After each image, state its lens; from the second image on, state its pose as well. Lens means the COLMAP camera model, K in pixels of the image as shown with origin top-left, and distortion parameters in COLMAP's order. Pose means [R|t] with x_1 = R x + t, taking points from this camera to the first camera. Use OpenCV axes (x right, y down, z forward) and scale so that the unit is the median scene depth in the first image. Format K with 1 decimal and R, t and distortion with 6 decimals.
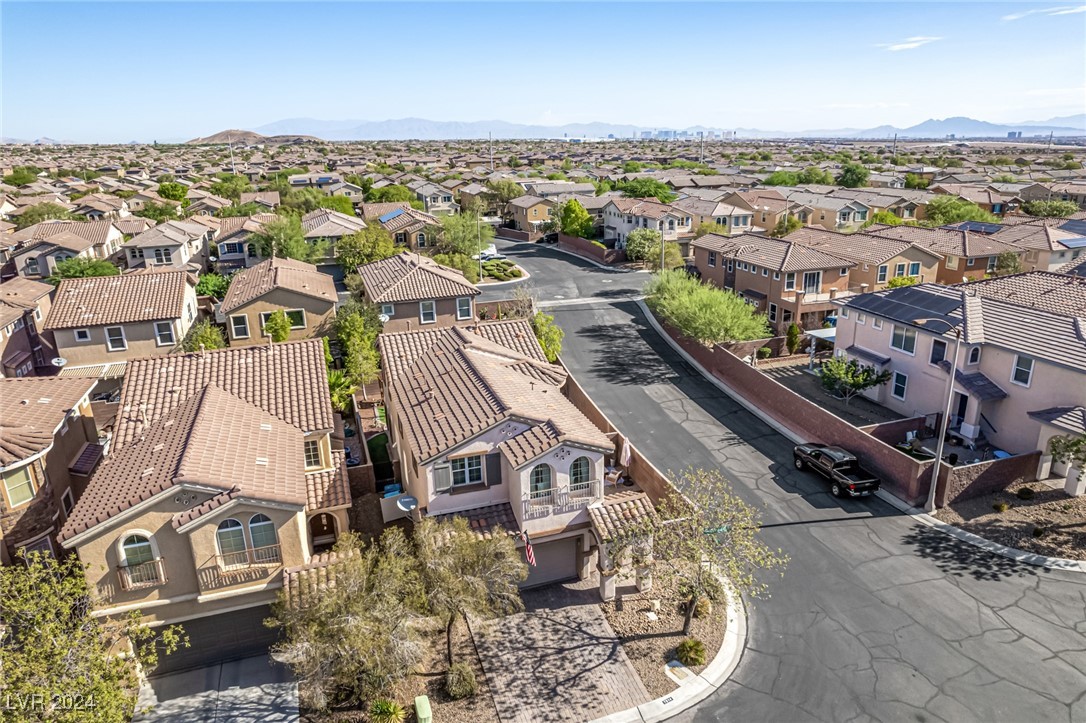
lens RADIAL K [[709.3, 0, 552.8], [0, 709.3, 390.6], [0, 0, 1]] dist [-0.069627, 0.065572]
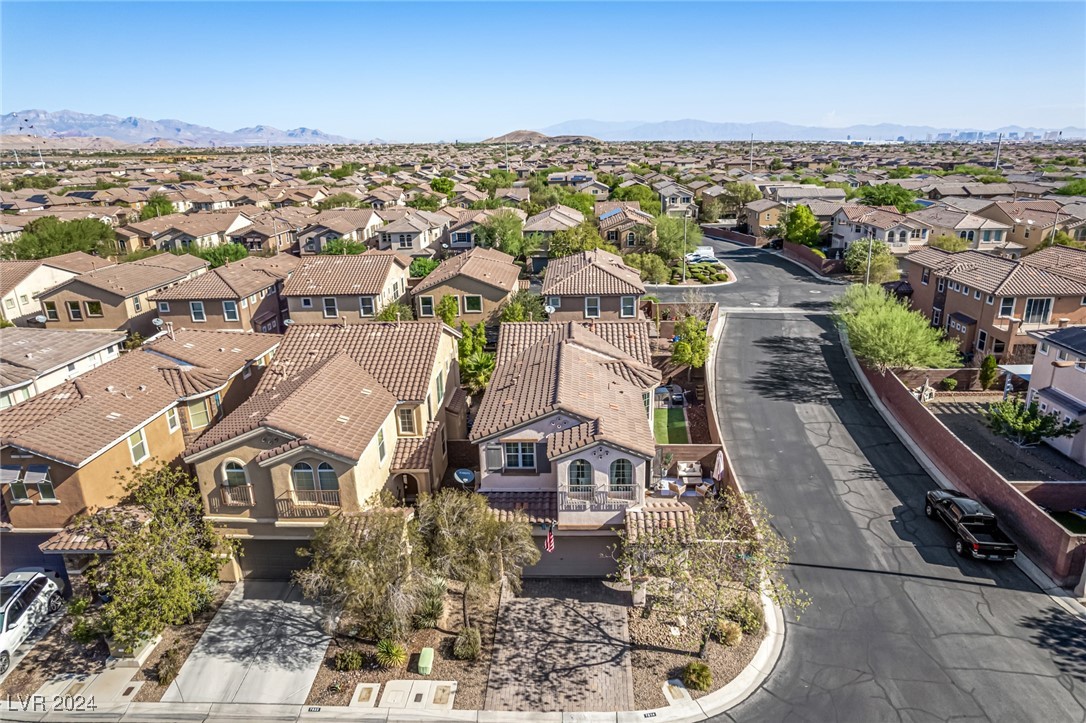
lens RADIAL K [[709.3, 0, 545.2], [0, 709.3, 358.7], [0, 0, 1]] dist [-0.069627, 0.065572]
pose [[0.929771, 0.105369, -0.352737, 0.205394], [-0.120154, 0.992549, -0.020218, -0.010305], [0.347979, 0.061181, 0.935504, 0.002013]]
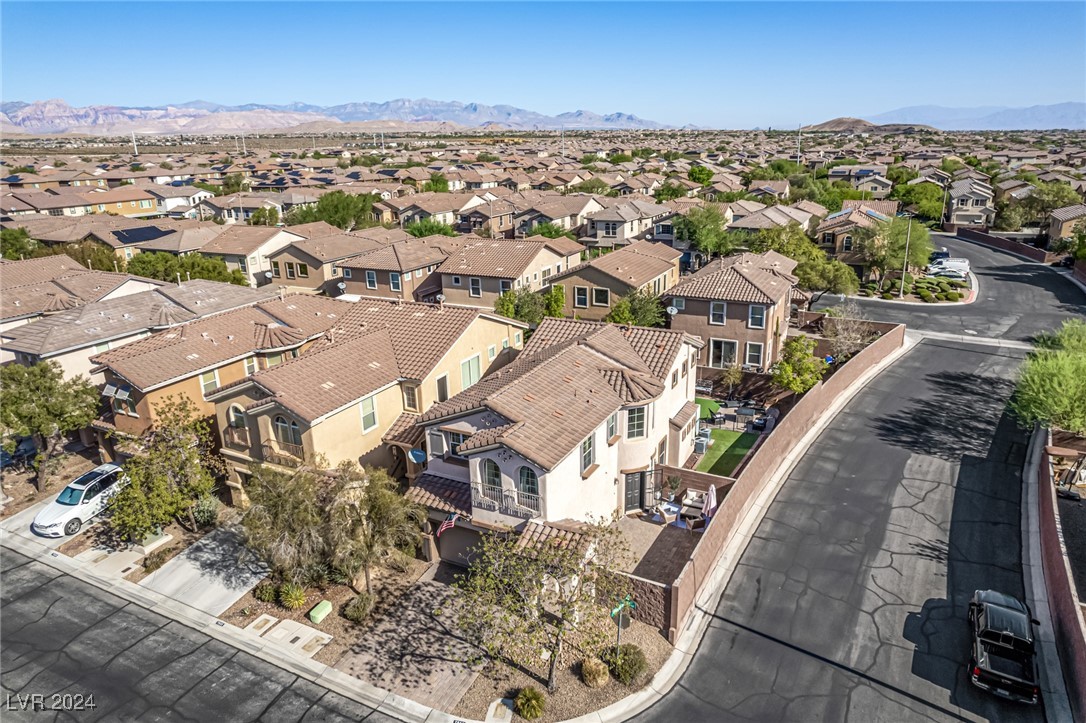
lens RADIAL K [[709.3, 0, 535.2], [0, 709.3, 371.4], [0, 0, 1]] dist [-0.069627, 0.065572]
pose [[0.690535, 0.234896, -0.684095, 0.503583], [-0.241046, 0.966467, 0.088539, -0.090414], [0.681952, 0.103759, 0.723999, 0.203725]]
